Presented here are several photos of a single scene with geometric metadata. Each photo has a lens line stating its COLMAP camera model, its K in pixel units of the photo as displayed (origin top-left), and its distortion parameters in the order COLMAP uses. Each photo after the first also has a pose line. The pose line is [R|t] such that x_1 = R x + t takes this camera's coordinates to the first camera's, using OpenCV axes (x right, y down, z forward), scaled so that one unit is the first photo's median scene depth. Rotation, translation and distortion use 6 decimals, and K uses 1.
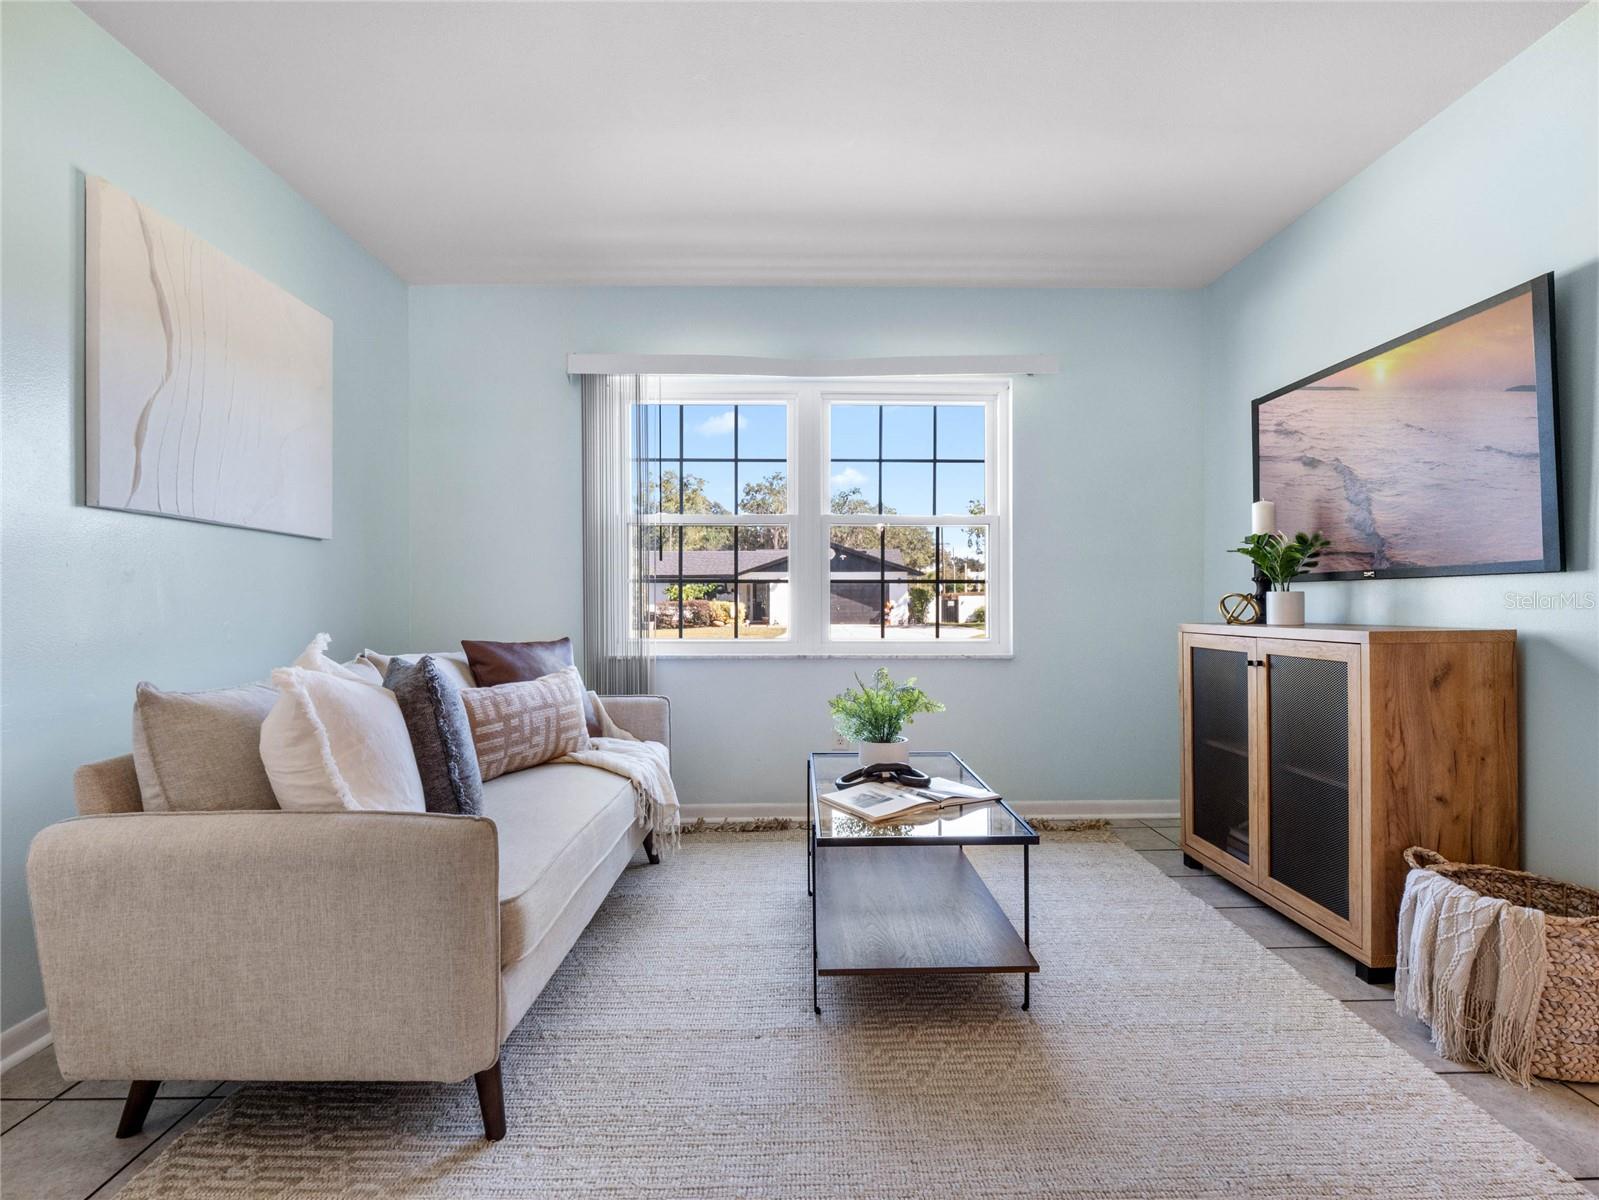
lens RADIAL K [[827.8, 0, 799.5], [0, 827.8, 594.9], [0, 0, 1]] dist [-0.000047, 0.000450]
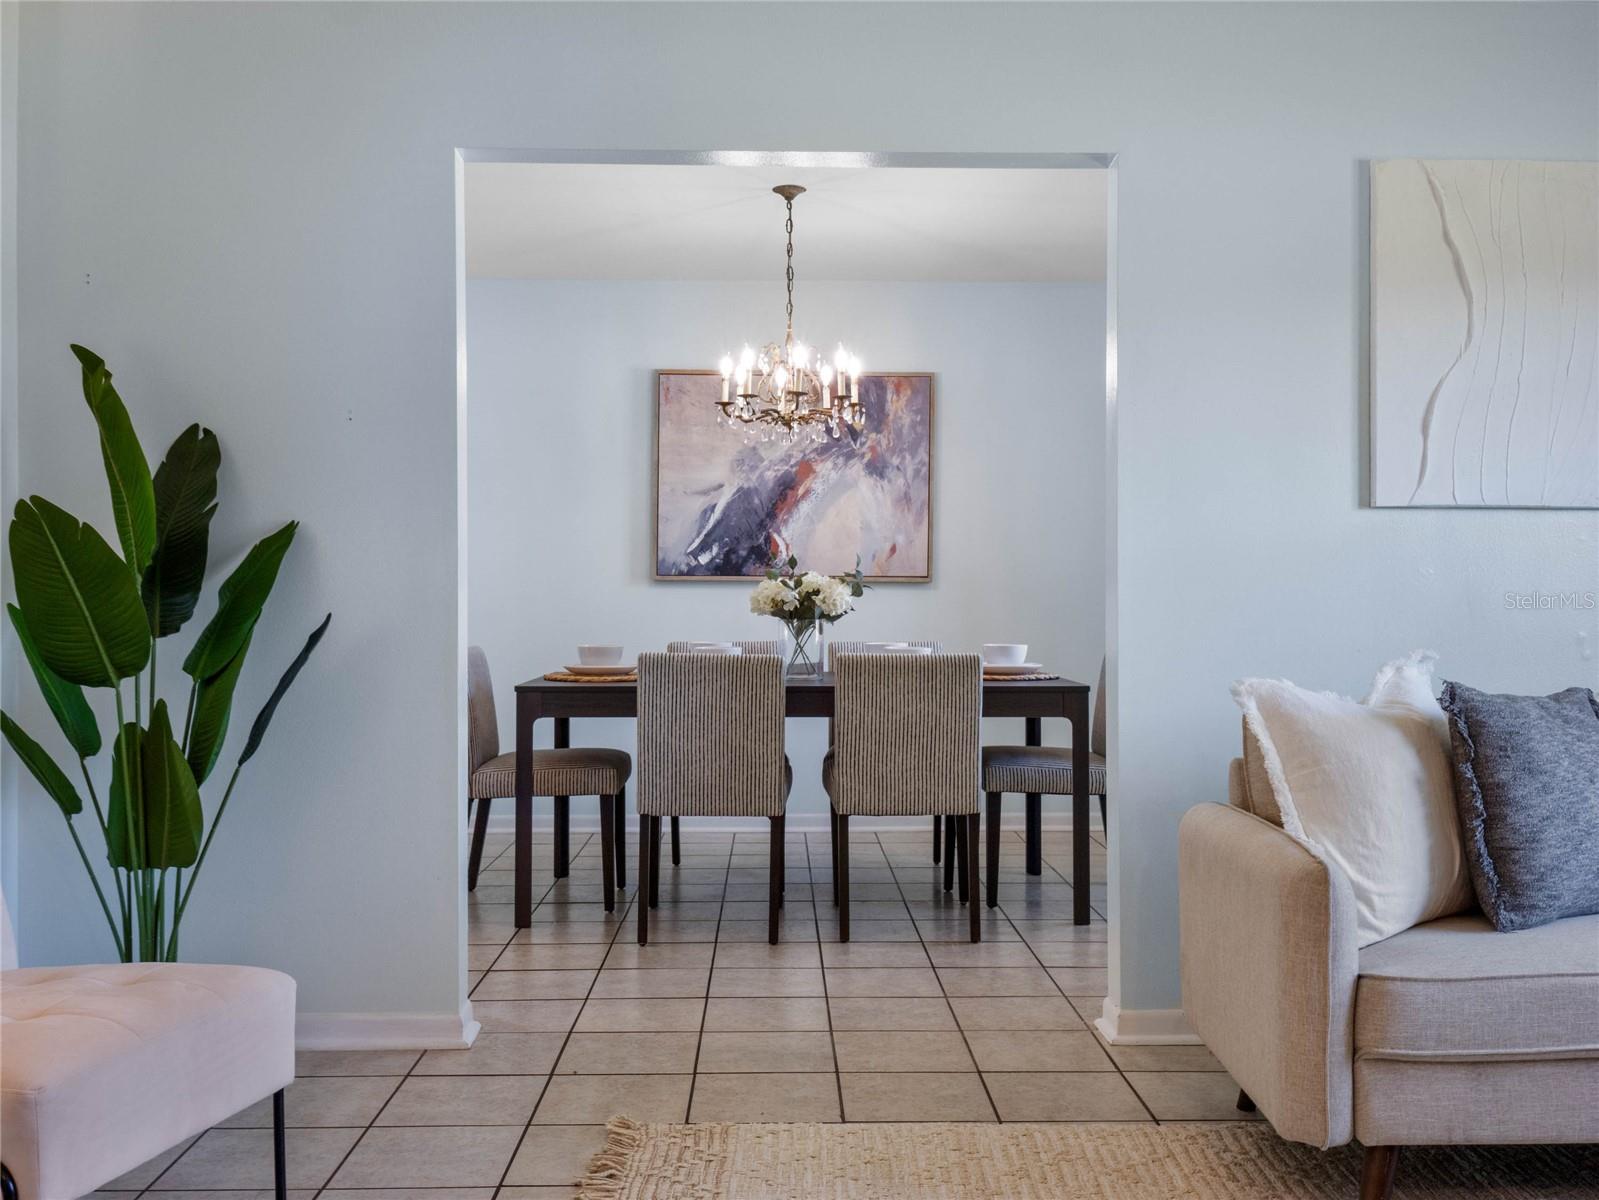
lens RADIAL K [[1495.0, 0, 799.4], [0, 1495.0, 602.0], [0, 0, 1]] dist [0.004252, 0.000000]
pose [[0.016832, 0.004460, -0.999848, 1.109899], [0.007694, 0.999960, 0.004590, -0.014107], [0.999829, -0.007770, 0.016797, 0.402369]]
